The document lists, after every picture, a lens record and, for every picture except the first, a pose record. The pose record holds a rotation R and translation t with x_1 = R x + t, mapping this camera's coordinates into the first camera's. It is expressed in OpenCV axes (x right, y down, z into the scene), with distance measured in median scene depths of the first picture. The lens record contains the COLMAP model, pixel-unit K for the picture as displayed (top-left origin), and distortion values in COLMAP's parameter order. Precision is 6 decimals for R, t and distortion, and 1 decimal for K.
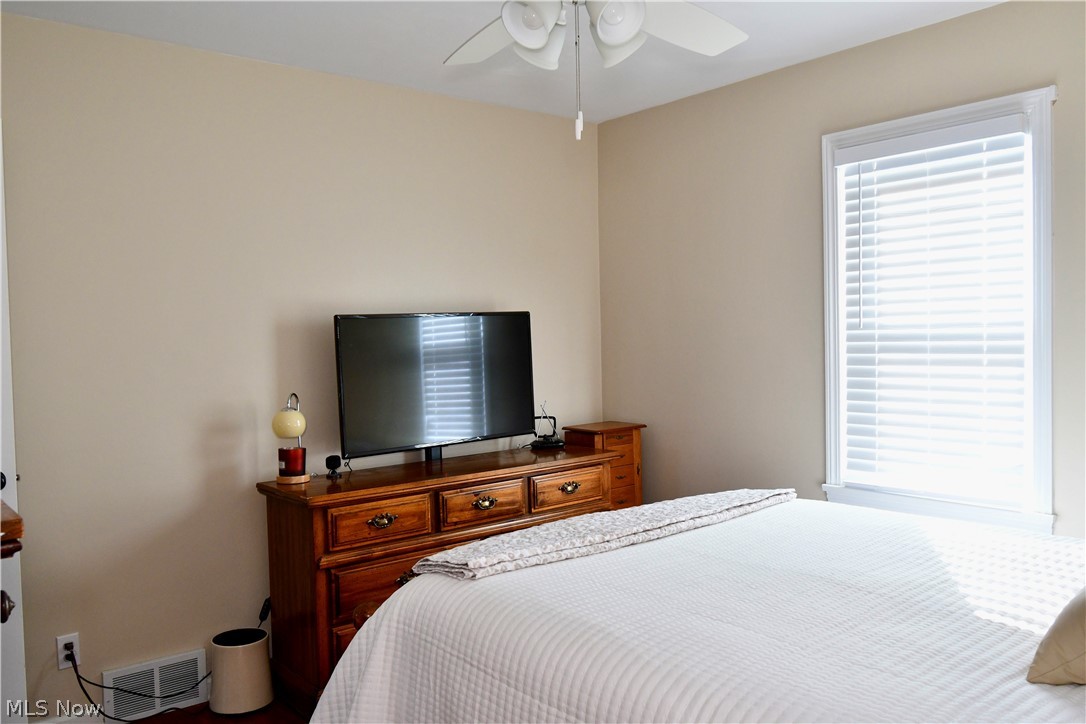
lens RADIAL K [[853.7, 0, 545.5], [0, 853.7, 363.6], [0, 0, 1]] dist [0.002724, -0.019608]
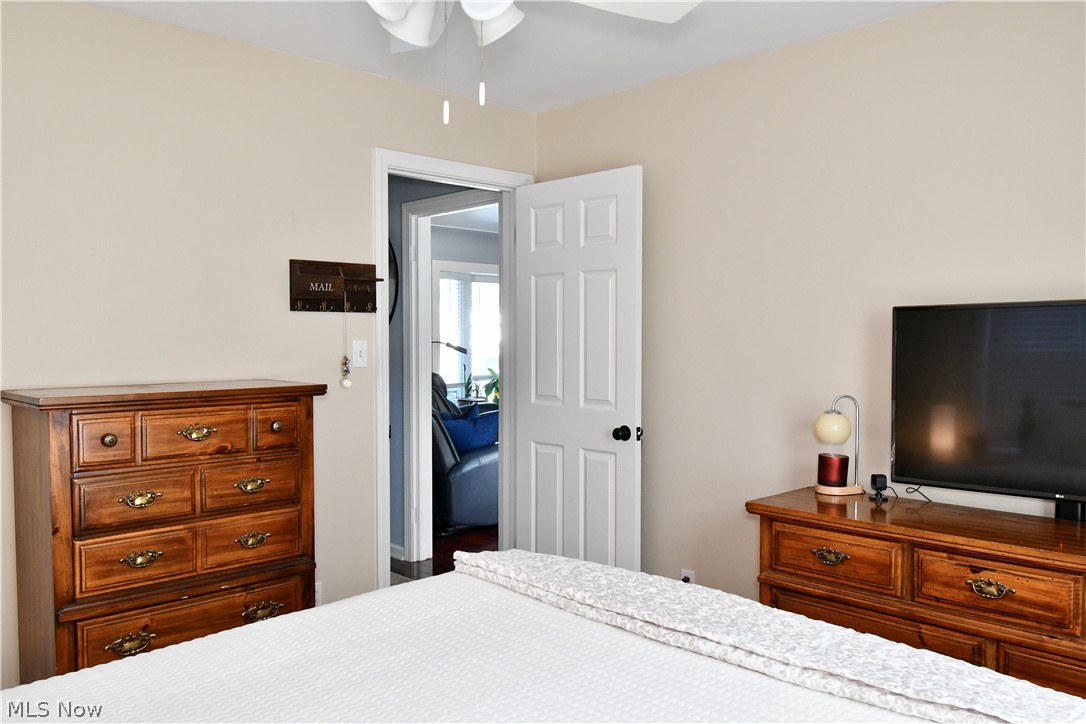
lens RADIAL K [[853.7, 0, 545.3], [0, 853.7, 363.0], [0, 0, 1]] dist [0.002724, -0.019608]
pose [[0.063770, 0.053999, -0.996503, 0.575942], [-0.034673, 0.998052, 0.051864, -0.035073], [0.997362, 0.031245, 0.065518, 0.625851]]
